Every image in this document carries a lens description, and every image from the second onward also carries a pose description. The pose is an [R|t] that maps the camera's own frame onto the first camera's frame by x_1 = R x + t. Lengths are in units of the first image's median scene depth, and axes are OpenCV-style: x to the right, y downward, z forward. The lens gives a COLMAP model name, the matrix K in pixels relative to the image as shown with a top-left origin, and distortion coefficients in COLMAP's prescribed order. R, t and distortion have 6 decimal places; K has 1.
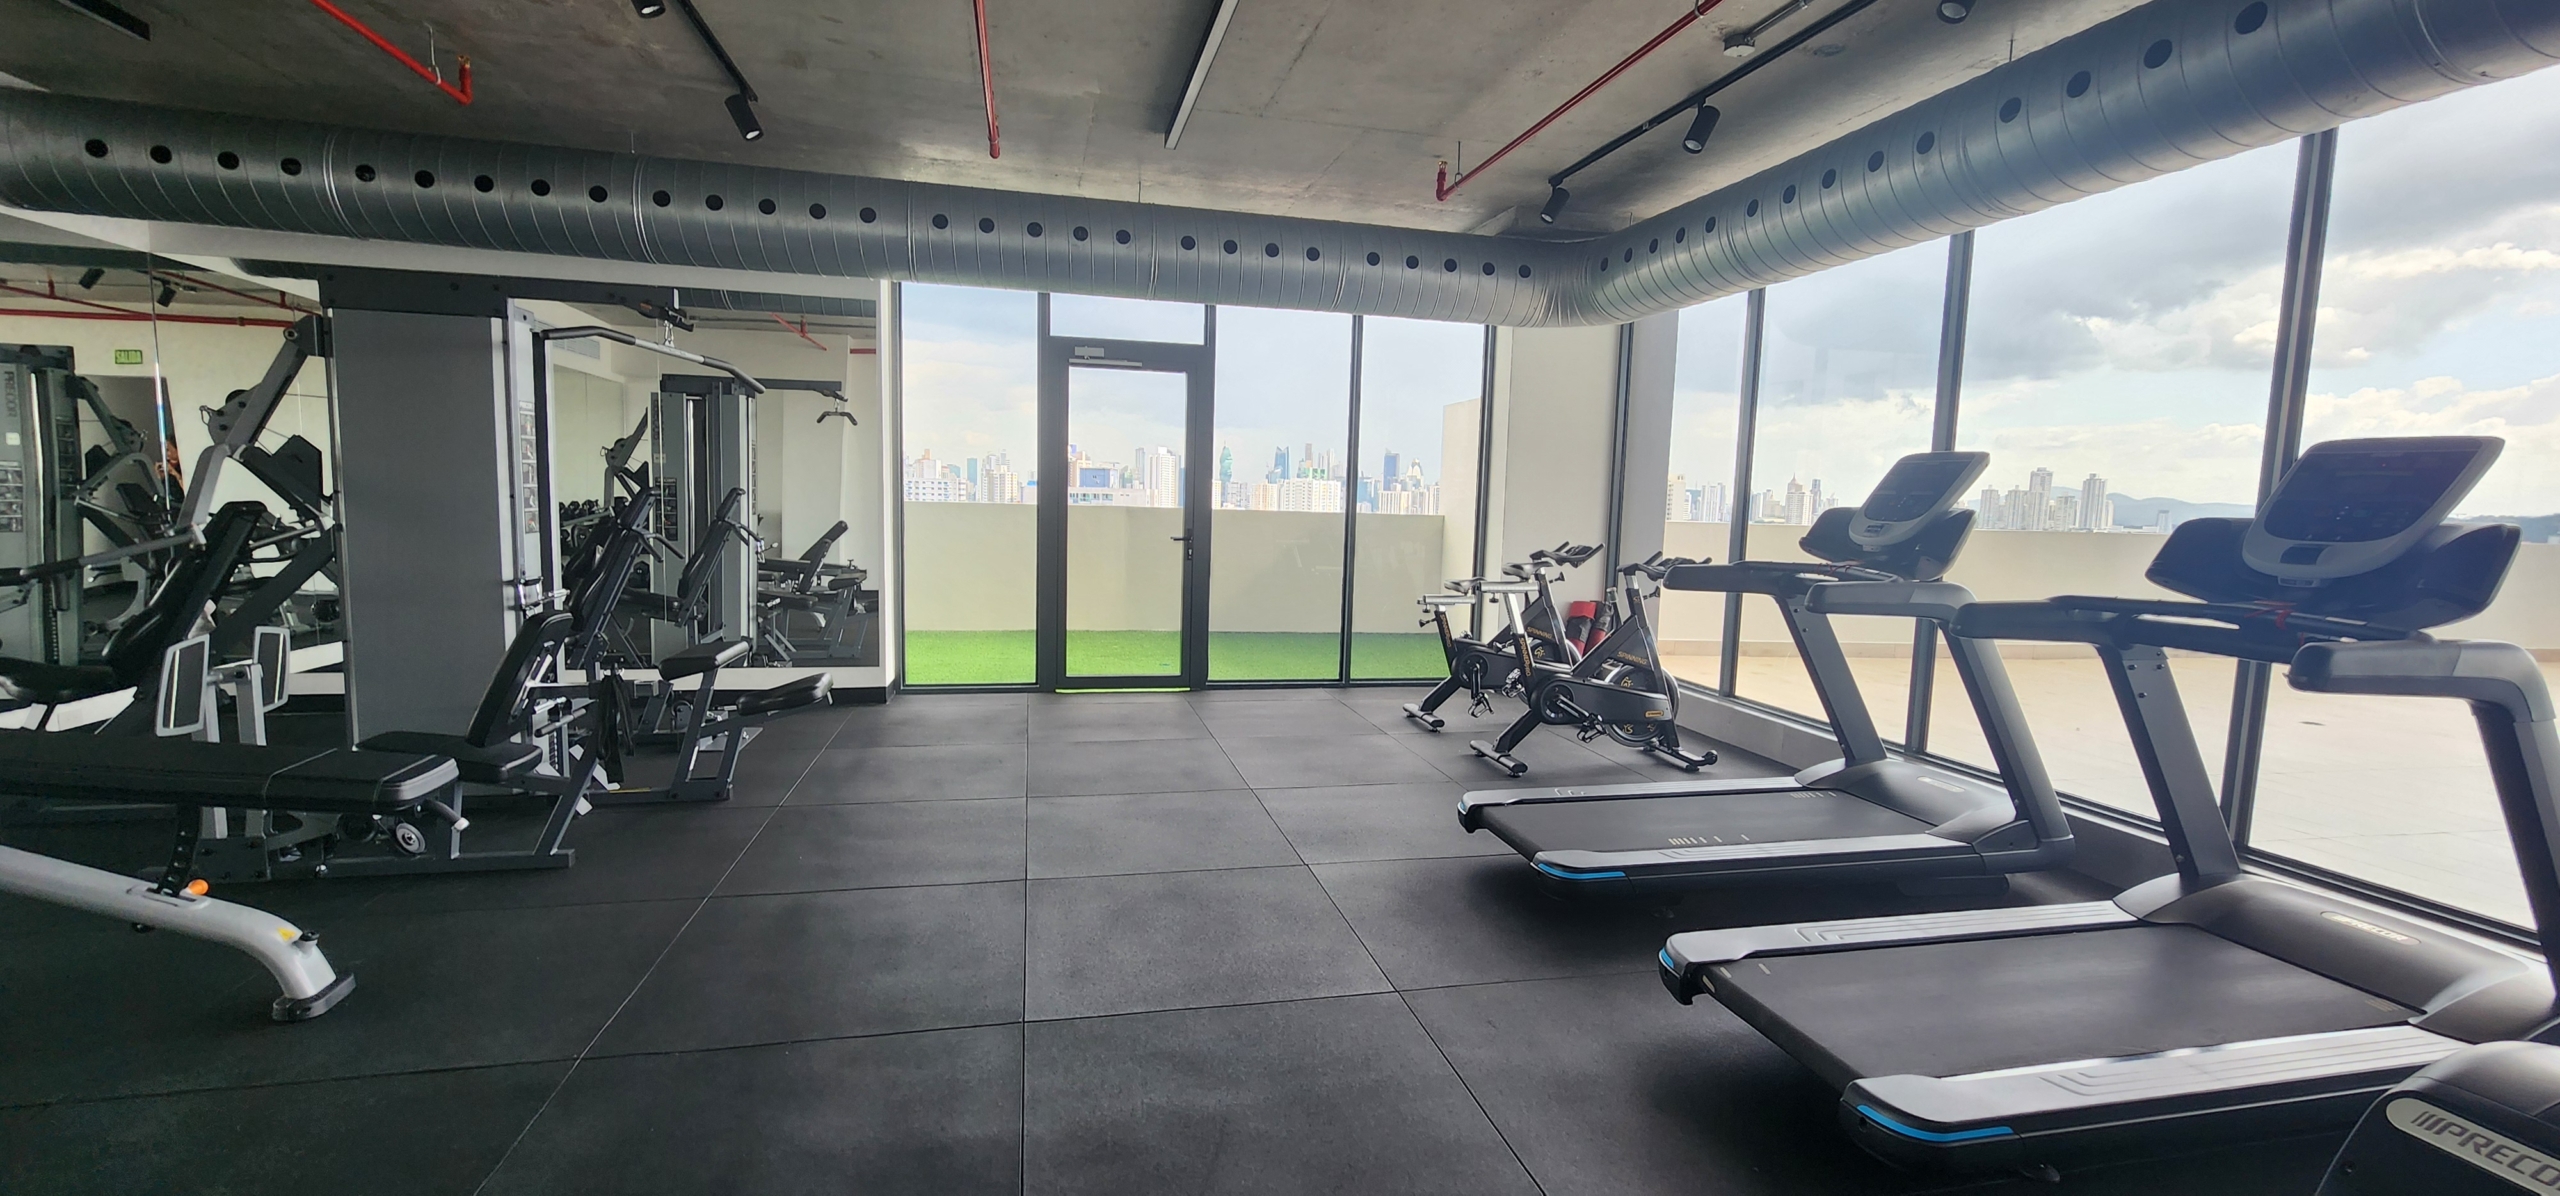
lens RADIAL K [[1054.2, 0, 1279.6], [0, 1054.2, 605.1], [0, 0, 1]] dist [-0.002119, -0.000173]
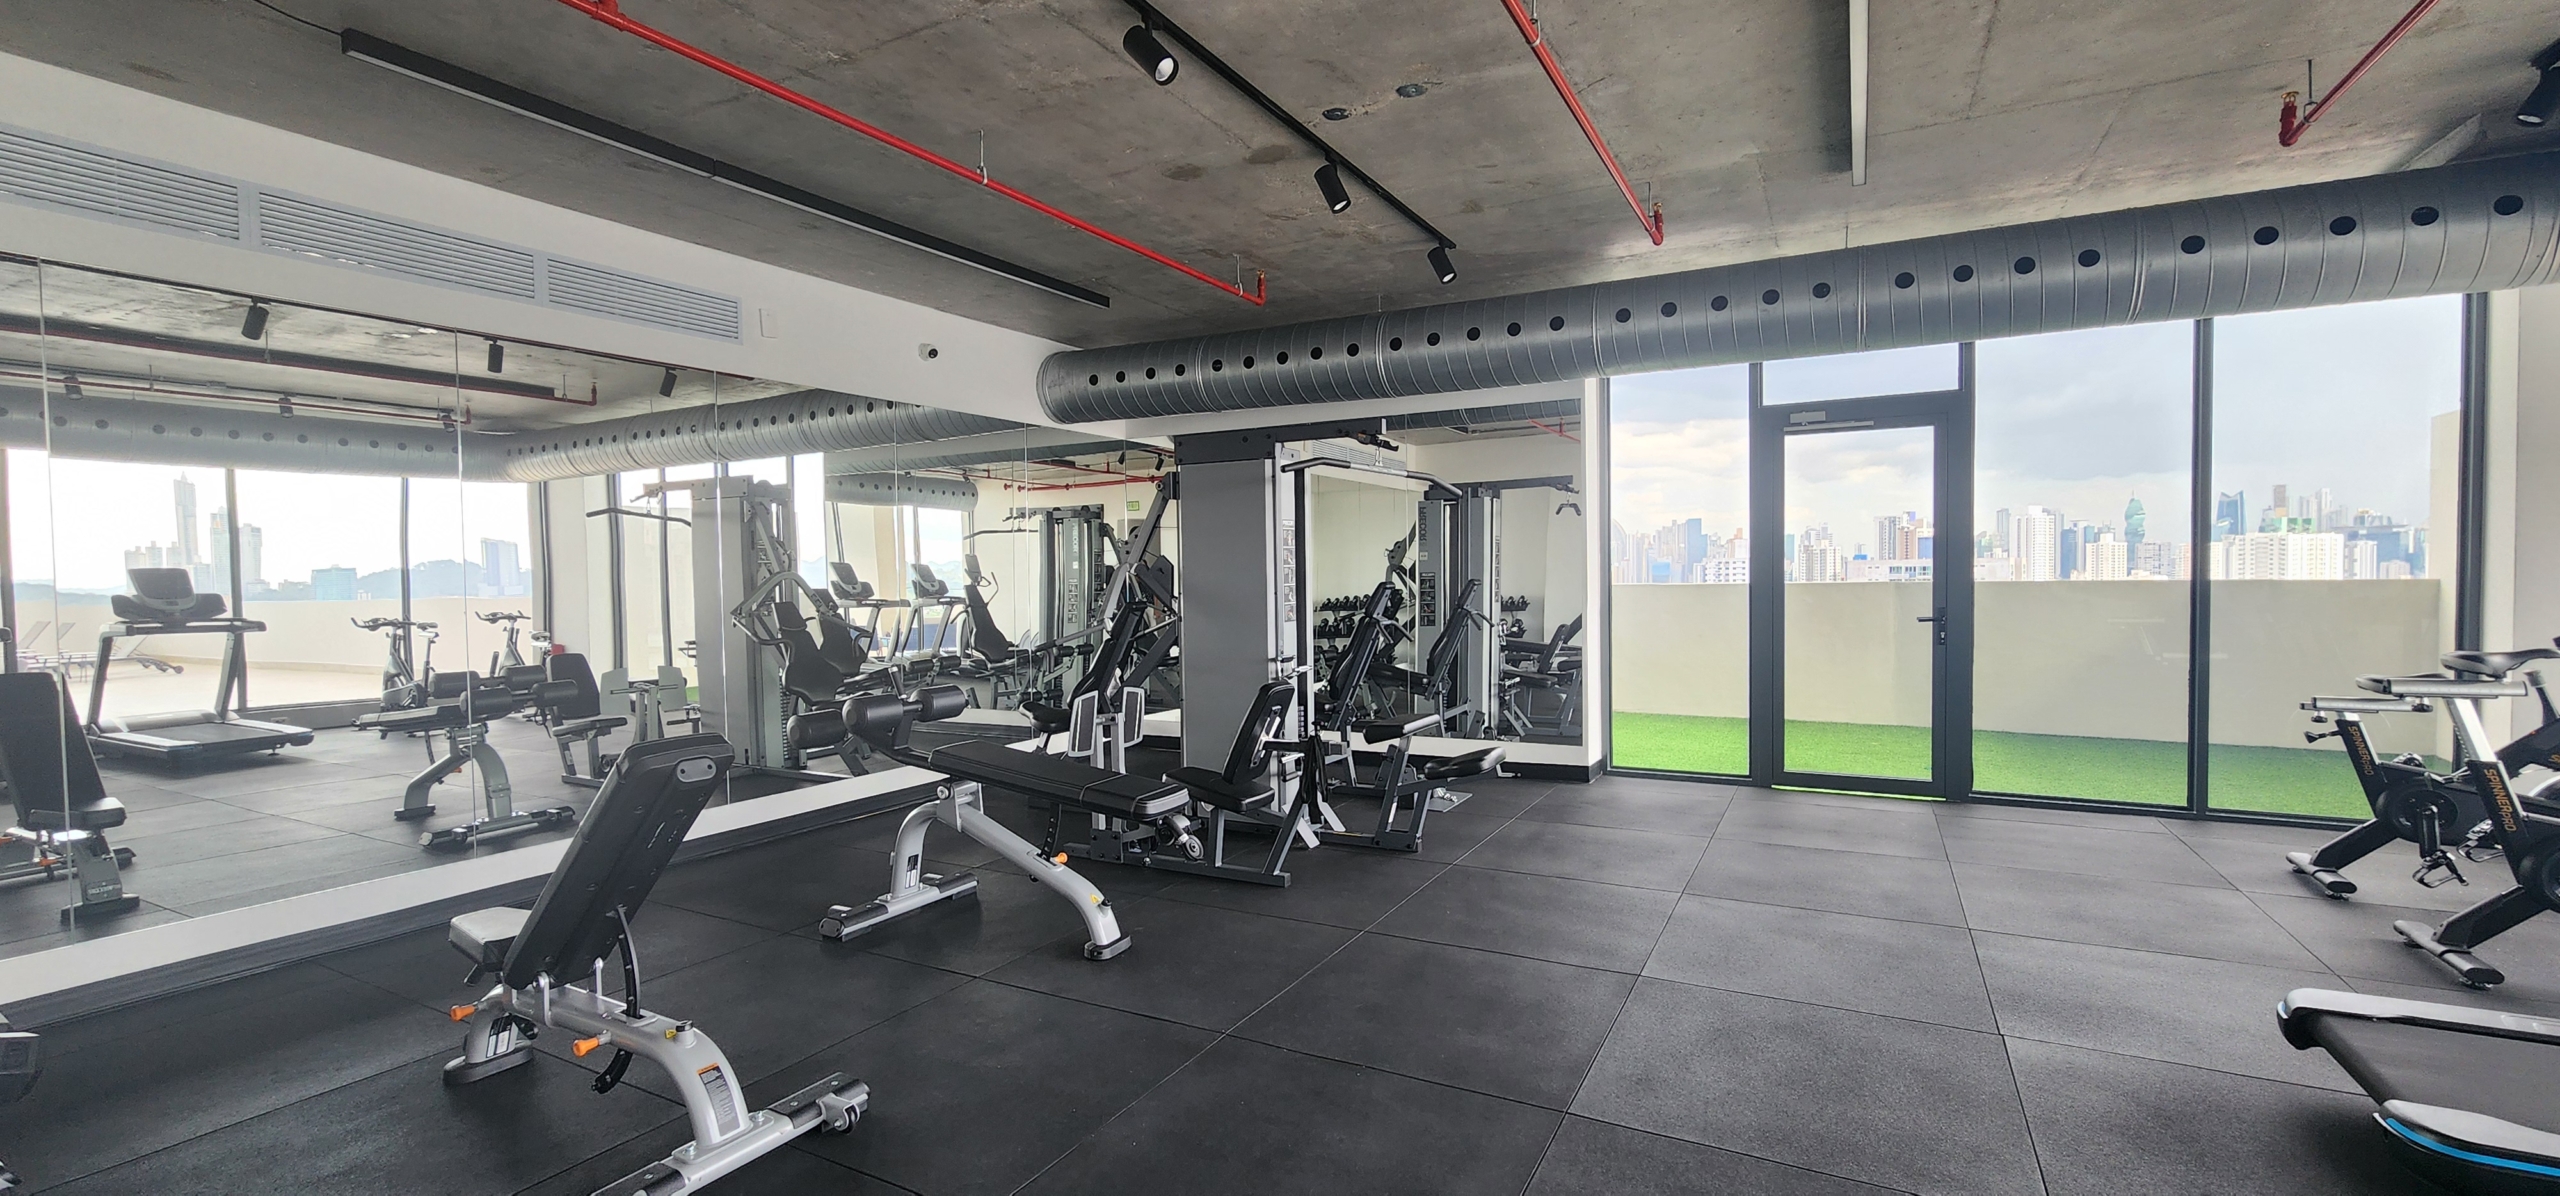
lens RADIAL K [[1056.5, 0, 1280.9], [0, 1056.5, 607.7], [0, 0, 1]] dist [-0.000521, 0.000559]
pose [[0.744236, -0.018113, -0.667671, 0.115472], [-0.032117, 0.997505, -0.062860, -0.002632], [0.667144, 0.068226, 0.741798, 0.029079]]
